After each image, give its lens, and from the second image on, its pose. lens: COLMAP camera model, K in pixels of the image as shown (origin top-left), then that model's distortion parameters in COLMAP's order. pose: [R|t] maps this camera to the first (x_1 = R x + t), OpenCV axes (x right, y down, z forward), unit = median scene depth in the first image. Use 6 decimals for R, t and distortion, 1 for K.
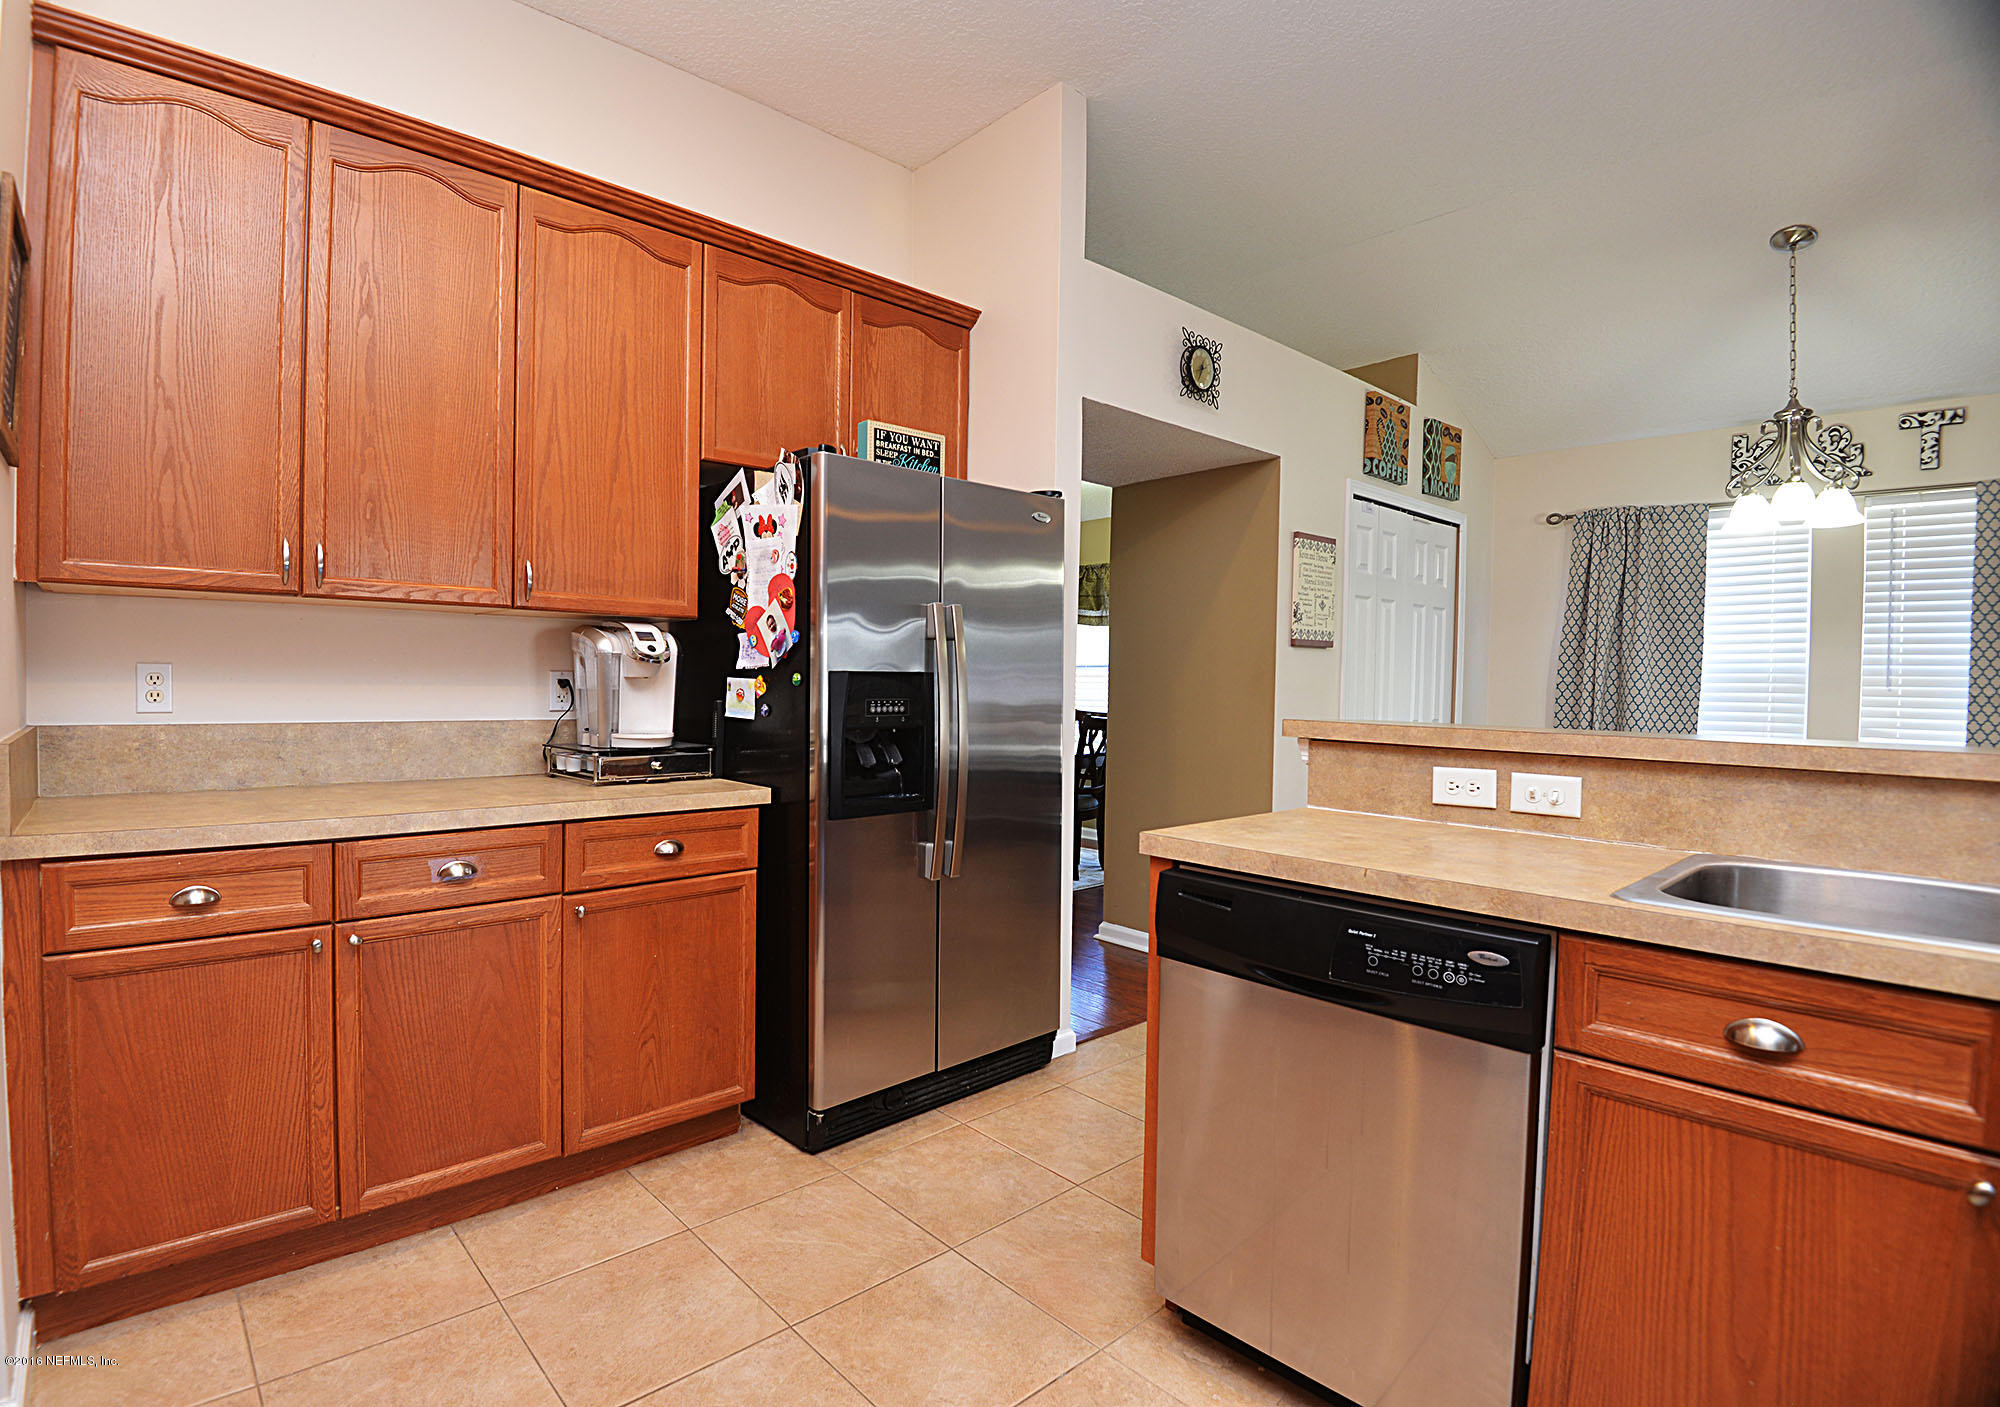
lens RADIAL K [[978.2, 0, 937.9], [0, 978.2, 704.9], [0, 0, 1]] dist [-0.027435, -0.006609]
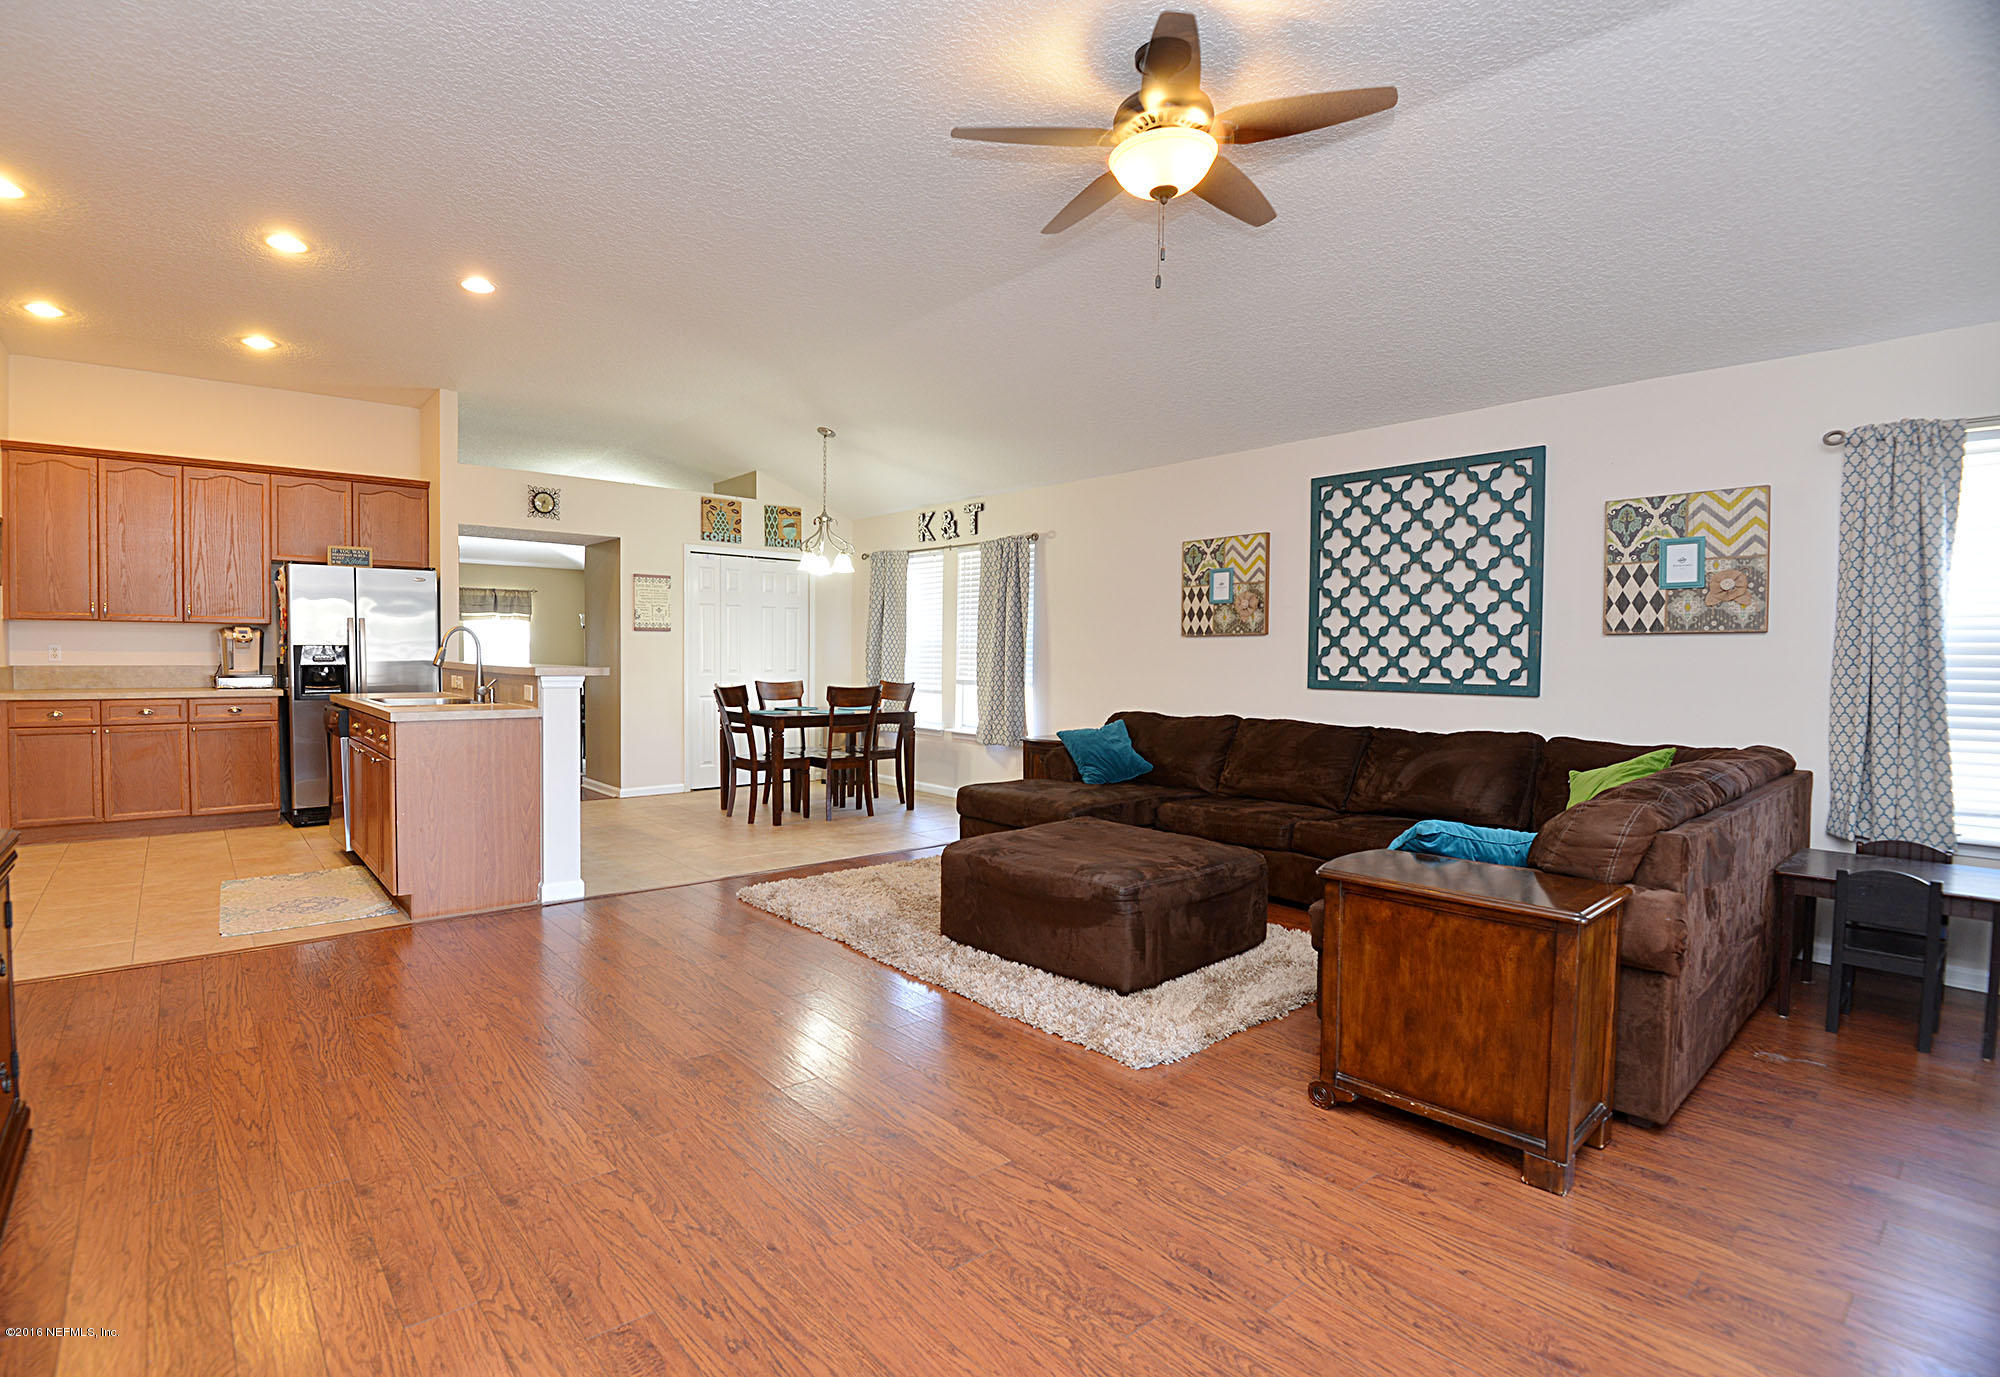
lens RADIAL K [[941.7, 0, 970.4], [0, 941.7, 694.7], [0, 0, 1]] dist [-0.041503, -0.002815]
pose [[0.999980, -0.006179, 0.001565, 1.019365], [0.006153, 0.999857, 0.015779, 0.043603], [-0.001662, -0.015769, 0.999874, -0.900752]]
